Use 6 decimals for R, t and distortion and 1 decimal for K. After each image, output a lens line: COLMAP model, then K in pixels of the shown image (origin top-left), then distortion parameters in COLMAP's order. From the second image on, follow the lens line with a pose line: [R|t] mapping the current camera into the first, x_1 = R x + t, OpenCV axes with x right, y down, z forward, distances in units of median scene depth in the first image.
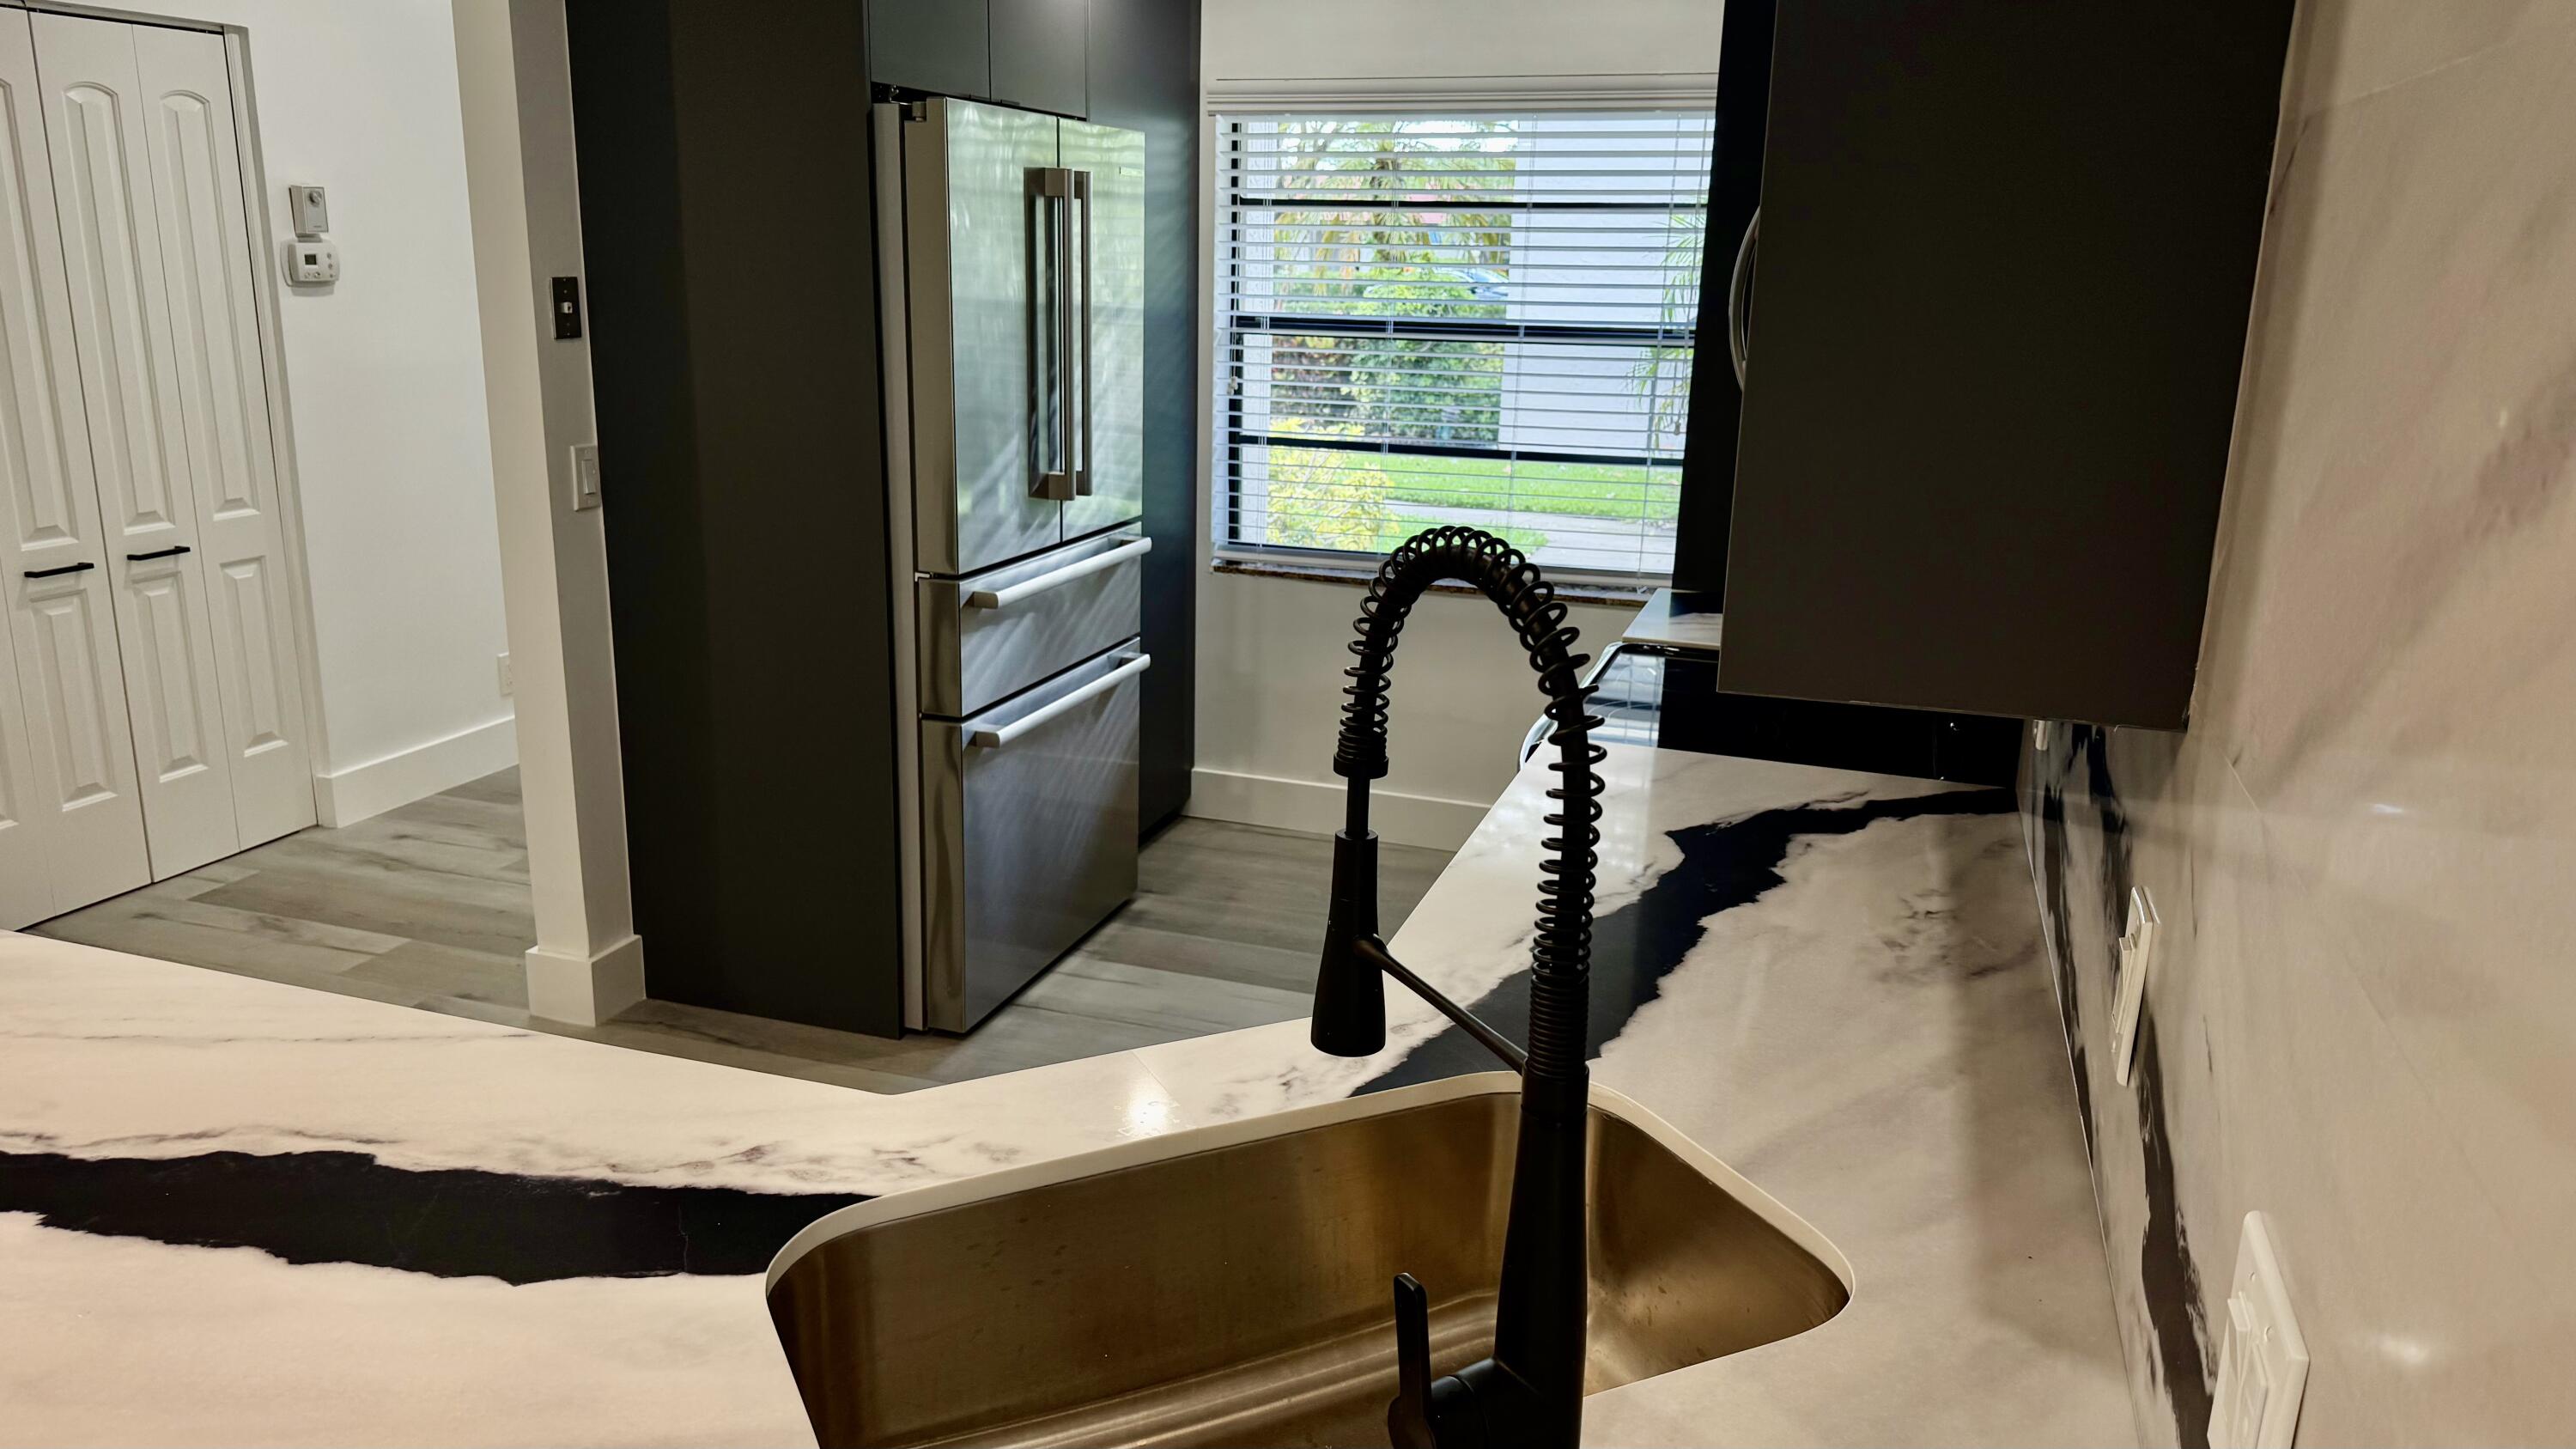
lens RADIAL K [[1795.7, 0, 1288.0], [0, 1795.7, 724.5], [0, 0, 1]] dist [0.115534, -0.183657]
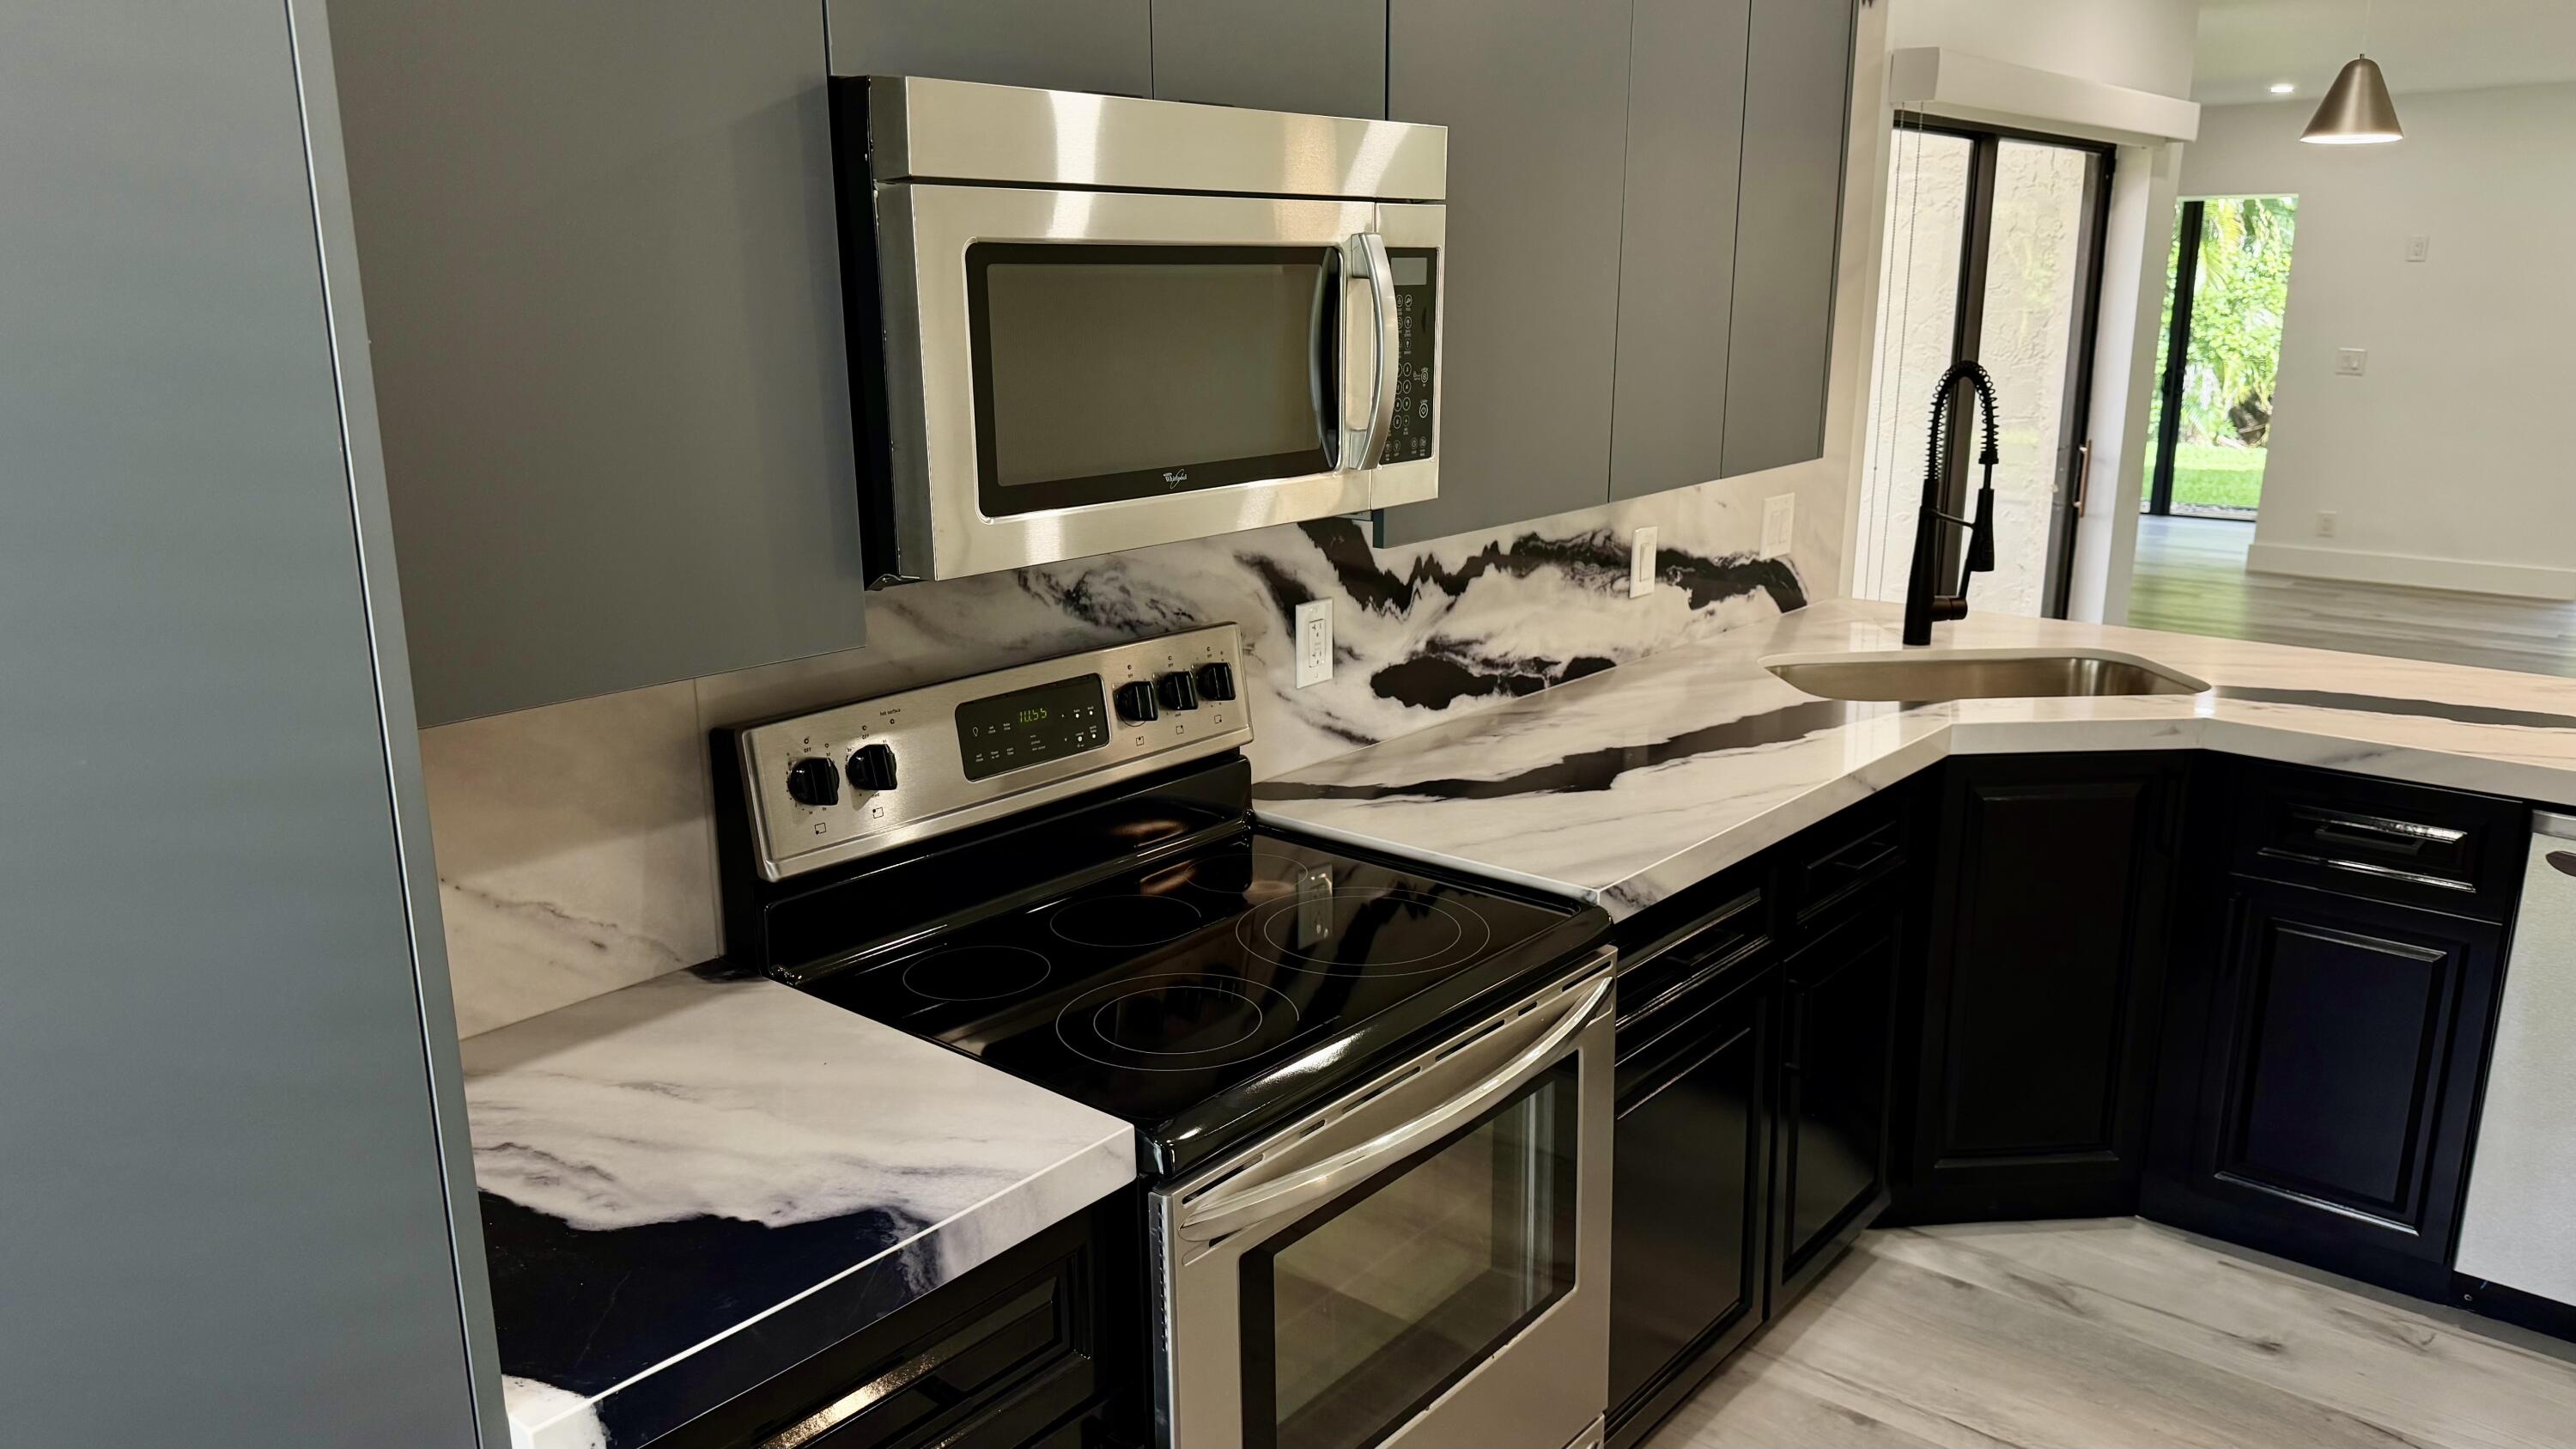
lens RADIAL K [[1811.5, 0, 1282.8], [0, 1811.5, 734.0], [0, 0, 1]] dist [0.091546, -0.143680]
pose [[-0.926083, -0.110290, 0.360840, -0.017021], [0.080500, 0.876558, 0.474517, -0.855313], [-0.368632, 0.468490, -0.802887, 3.176810]]
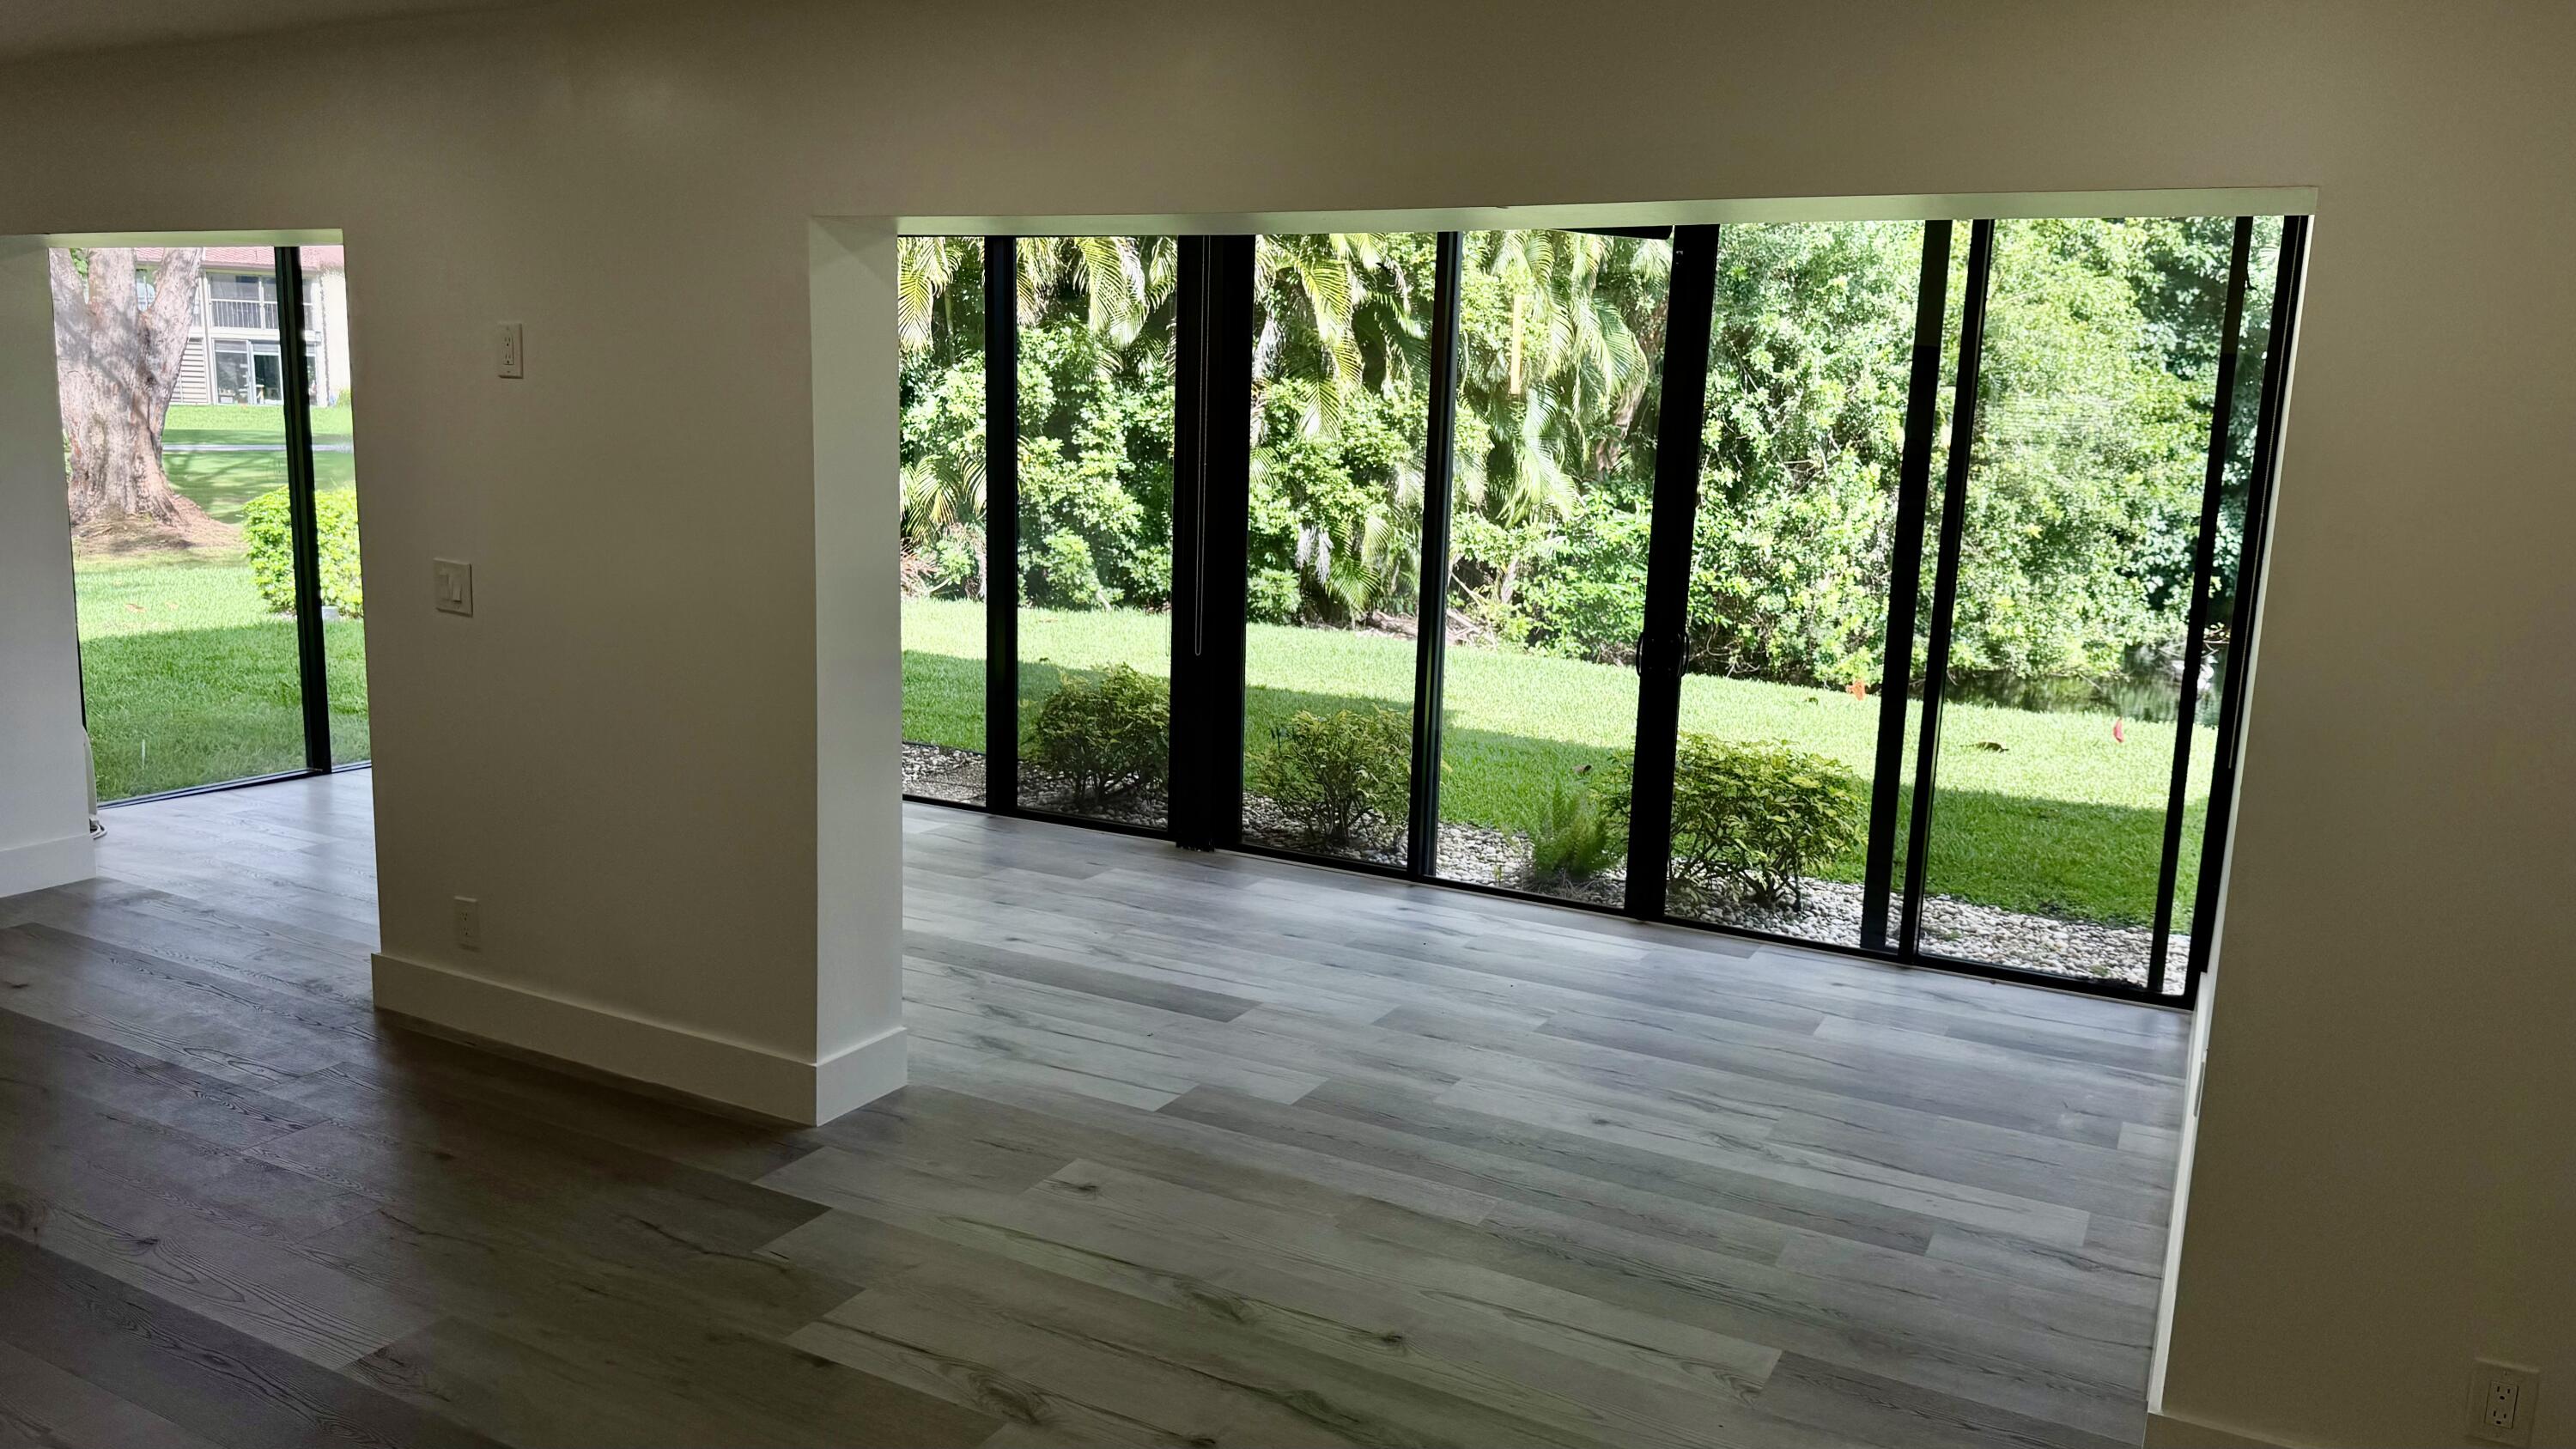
lens RADIAL K [[1776.8, 0, 1297.9], [0, 1776.8, 733.8], [0, 0, 1]] dist [0.117061, -0.170638]
pose [[-0.984947, -0.082612, 0.151836, -3.106368], [-0.009932, 0.903996, 0.427425, 0.403977], [-0.172570, 0.419483, -0.891209, -1.930732]]
